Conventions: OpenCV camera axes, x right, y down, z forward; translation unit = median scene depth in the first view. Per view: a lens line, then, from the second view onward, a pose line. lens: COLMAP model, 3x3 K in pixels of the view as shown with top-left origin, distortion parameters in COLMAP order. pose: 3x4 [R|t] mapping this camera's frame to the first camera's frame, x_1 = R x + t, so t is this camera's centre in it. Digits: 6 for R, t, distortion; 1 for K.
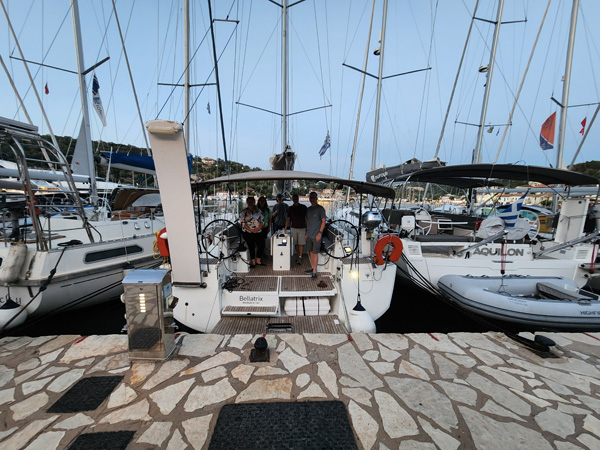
lens RADIAL K [[248.7, 0, 300.0], [0, 248.7, 225.0], [0, 0, 1]] dist [0.000536, 0.000448]
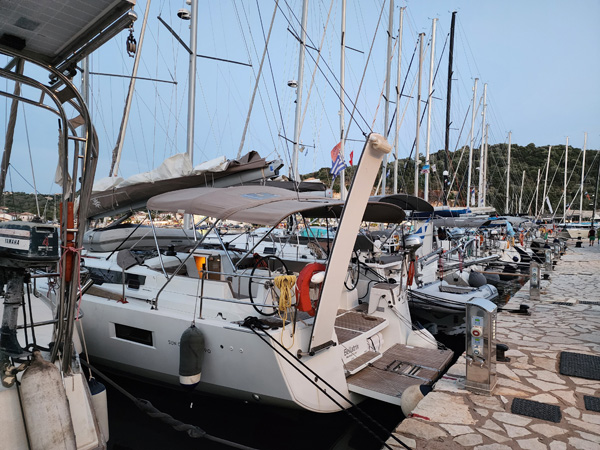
lens RADIAL K [[406.8, 0, 300.0], [0, 406.8, 225.0], [0, 0, 1]] dist [0.103399, -0.098462]
pose [[0.587764, -0.019451, 0.808799, -1.372404], [0.094247, 0.994551, -0.044572, -0.064679], [-0.803524, 0.102425, 0.586394, 0.321401]]
